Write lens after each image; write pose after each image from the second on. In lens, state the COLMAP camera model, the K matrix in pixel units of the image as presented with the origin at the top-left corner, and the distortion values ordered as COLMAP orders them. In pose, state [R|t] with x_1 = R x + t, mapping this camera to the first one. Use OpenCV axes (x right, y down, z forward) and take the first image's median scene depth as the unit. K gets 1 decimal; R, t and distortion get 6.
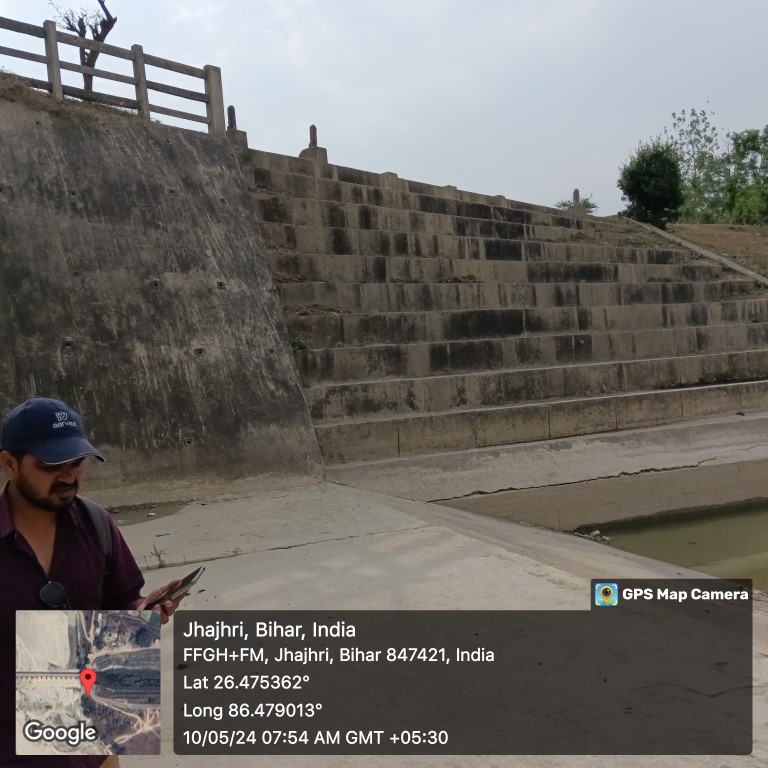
lens RADIAL K [[856.0, 0, 383.6], [0, 856.0, 379.0], [0, 0, 1]] dist [0.054844, 0.000000]
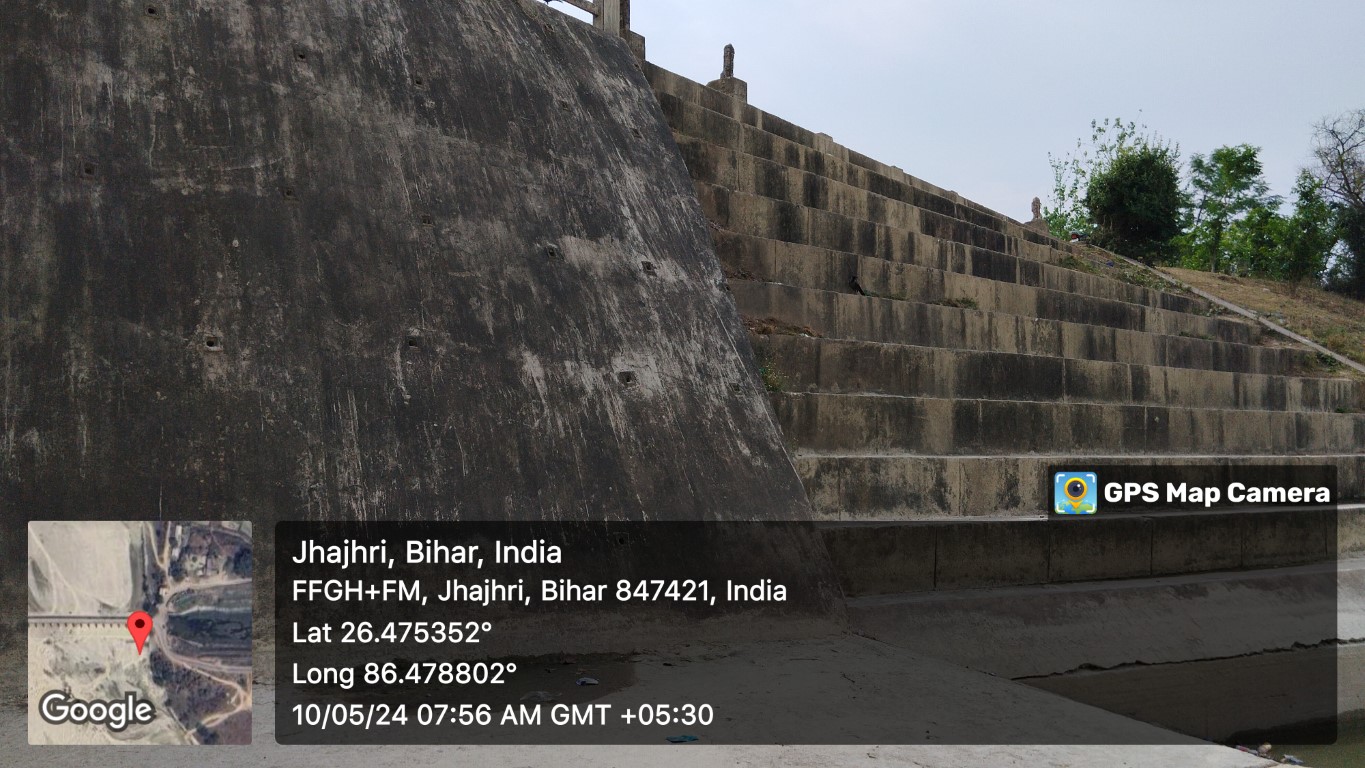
lens RADIAL K [[1136.9, 0, 676.8], [0, 1136.9, 371.1], [0, 0, 1]] dist [0.093210, -0.176941]
pose [[0.992966, 0.086217, 0.081150, -0.227109], [-0.080048, 0.993856, -0.076435, 0.017027], [-0.087241, 0.069401, 0.993767, 0.241356]]
